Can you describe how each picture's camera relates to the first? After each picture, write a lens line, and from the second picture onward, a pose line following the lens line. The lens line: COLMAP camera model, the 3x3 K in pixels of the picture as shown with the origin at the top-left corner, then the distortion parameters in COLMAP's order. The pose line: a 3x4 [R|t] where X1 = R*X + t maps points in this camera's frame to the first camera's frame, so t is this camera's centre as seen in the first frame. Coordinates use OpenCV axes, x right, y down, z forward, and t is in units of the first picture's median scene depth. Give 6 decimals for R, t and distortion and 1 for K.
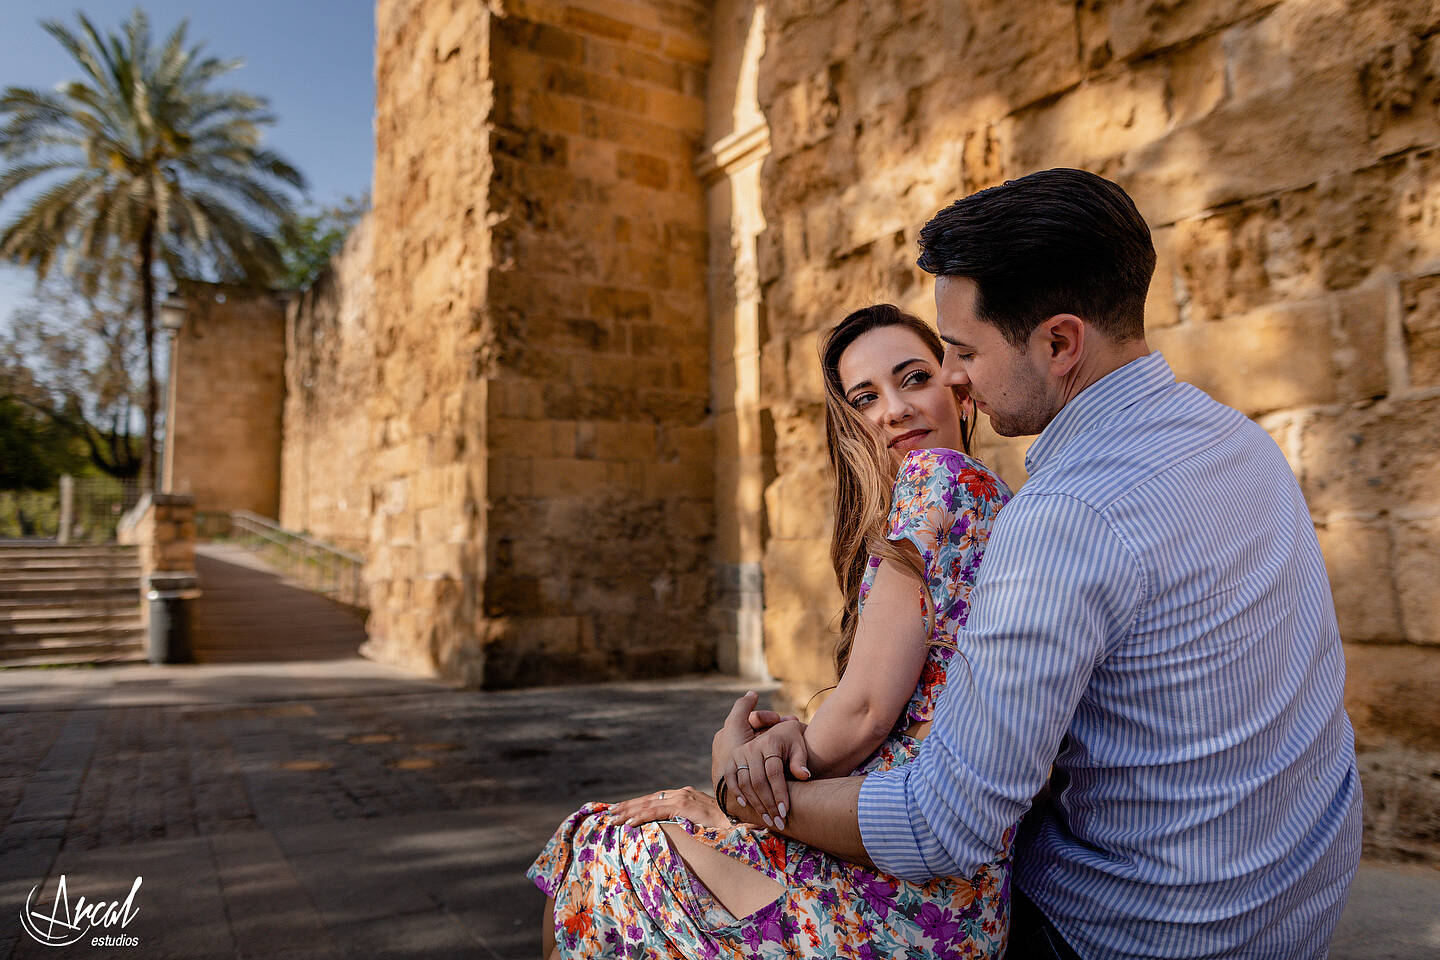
lens RADIAL K [[1012.0, 0, 720.0], [0, 1012.0, 480.0], [0, 0, 1]] dist [0.002225, -0.006942]
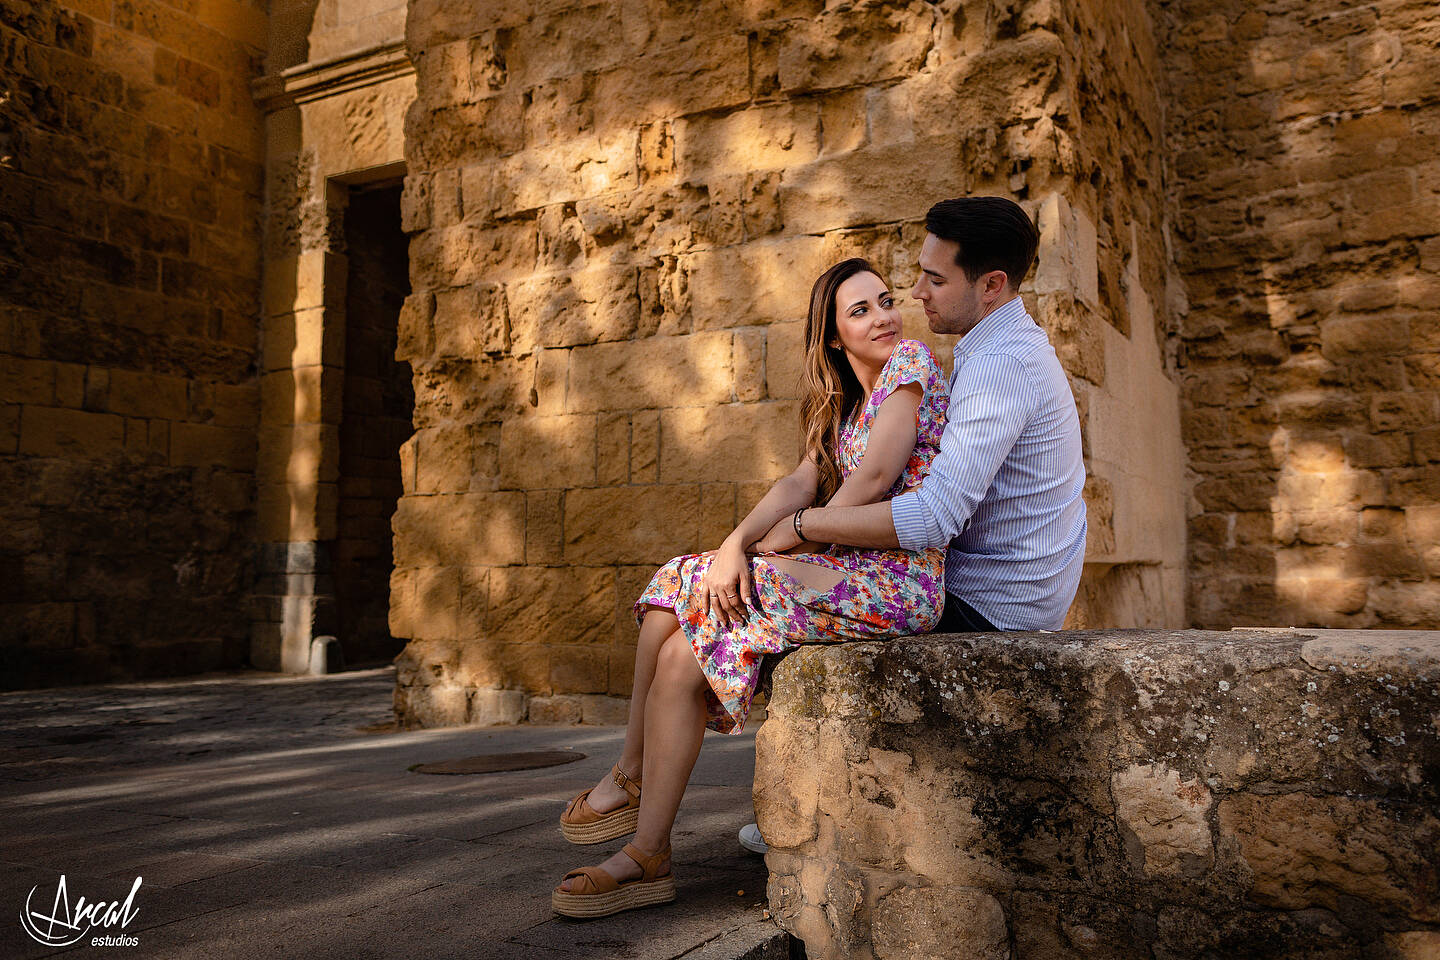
lens RADIAL K [[1117.4, 0, 739.6], [0, 1117.4, 475.1], [0, 0, 1]] dist [0.008460, -0.003600]
pose [[0.886921, 0.048480, 0.459370, -0.087273], [-0.045585, 0.998809, -0.017397, 0.023381], [-0.459666, -0.005510, 0.888075, -0.057050]]
